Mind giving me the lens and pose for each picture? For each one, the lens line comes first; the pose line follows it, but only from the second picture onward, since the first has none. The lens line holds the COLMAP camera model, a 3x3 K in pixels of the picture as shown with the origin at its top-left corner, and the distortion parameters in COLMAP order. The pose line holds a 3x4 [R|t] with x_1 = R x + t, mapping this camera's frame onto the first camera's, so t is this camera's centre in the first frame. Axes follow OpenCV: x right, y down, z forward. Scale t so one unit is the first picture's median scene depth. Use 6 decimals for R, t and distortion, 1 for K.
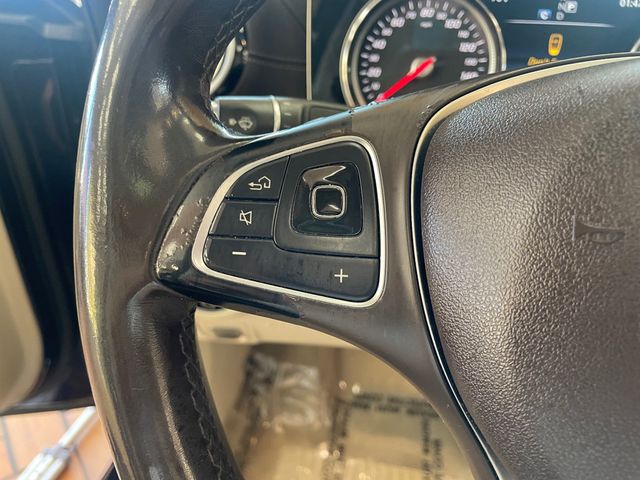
lens RADIAL K [[483.8, 0, 328.2], [0, 483.8, 235.7], [0, 0, 1]] dist [0.057500, -0.055687]
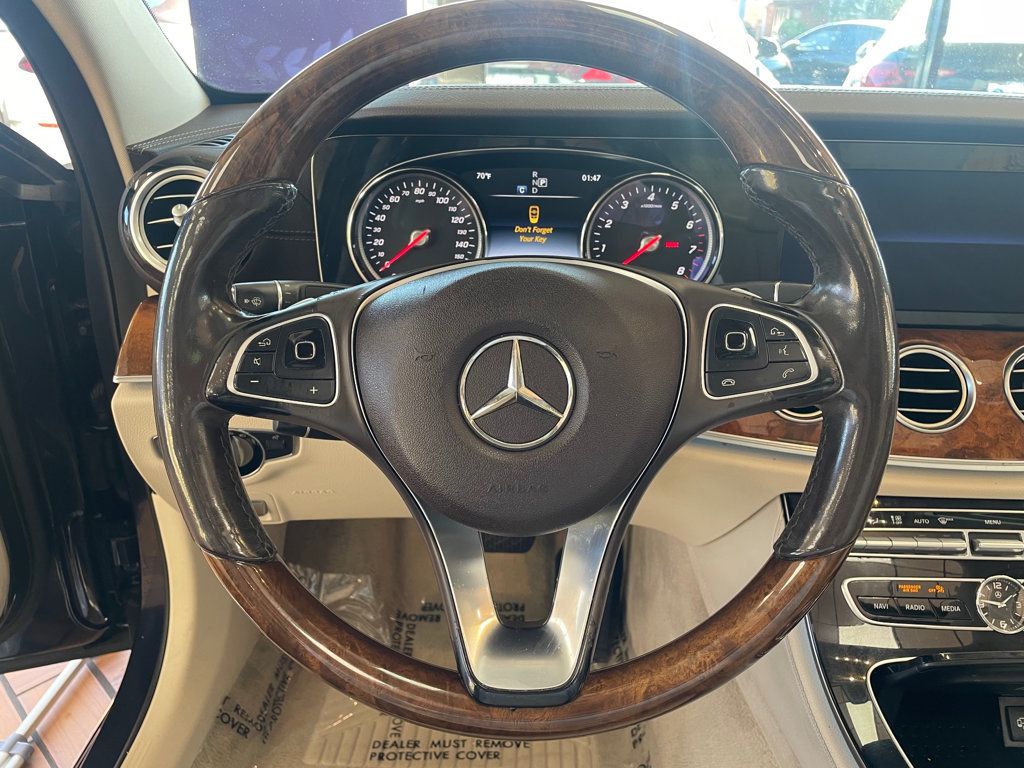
lens RADIAL K [[774.1, 0, 524.5], [0, 774.1, 379.5], [0, 0, 1]] dist [0.057500, -0.055687]
pose [[0.987787, -0.061747, 0.143055, 0.157293], [0.070971, 0.995655, -0.060293, 0.108697], [-0.138711, 0.069709, 0.987876, -0.796020]]
